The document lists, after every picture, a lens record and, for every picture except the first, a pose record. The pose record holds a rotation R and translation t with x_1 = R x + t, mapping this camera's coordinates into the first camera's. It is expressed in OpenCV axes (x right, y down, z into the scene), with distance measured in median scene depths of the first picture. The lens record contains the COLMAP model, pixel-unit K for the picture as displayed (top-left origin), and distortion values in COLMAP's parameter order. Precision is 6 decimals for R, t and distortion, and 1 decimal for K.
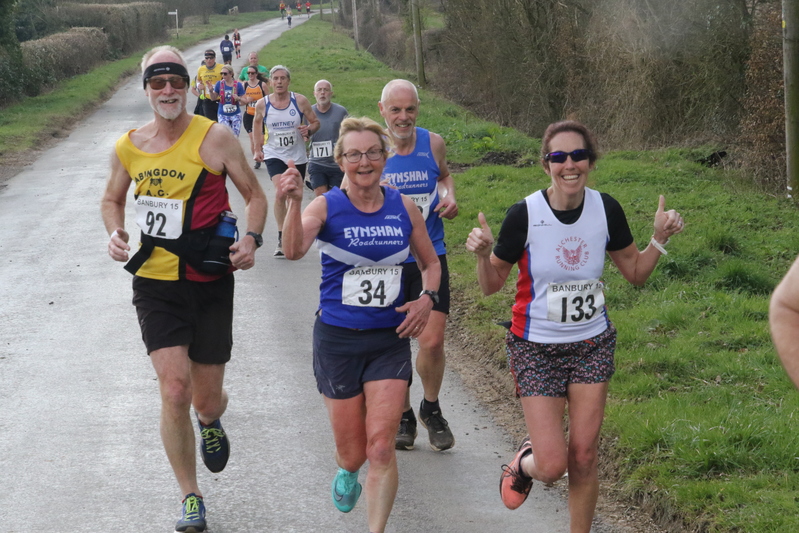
lens RADIAL K [[2716.3, 0, 367.5], [0, 2716.3, 334.7], [0, 0, 1]] dist [1.026490, 2.713248]
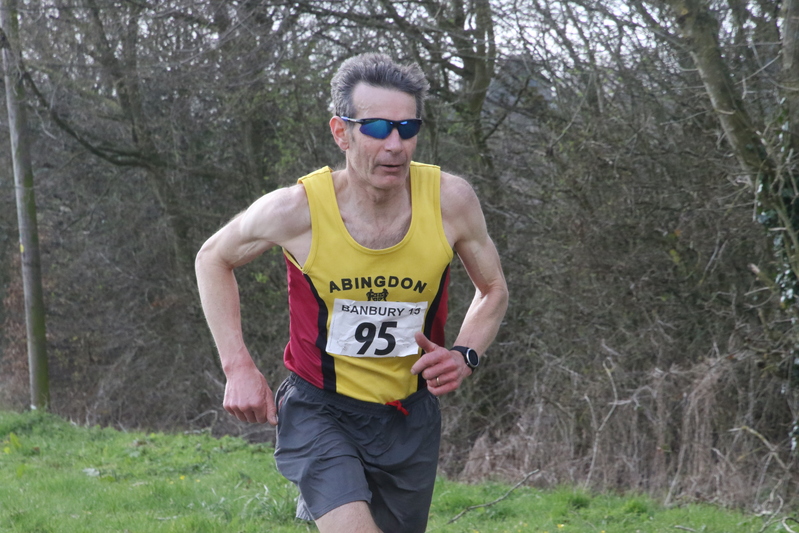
lens RADIAL K [[3603.0, 0, 399.5], [0, 3603.0, 266.5], [0, 0, 1]] dist [0.007639, 0.876405]
pose [[0.976554, 0.006525, 0.215172, -0.000111], [0.017625, 0.993761, -0.110127, 0.020369], [-0.214549, 0.111337, 0.970347, -0.141950]]
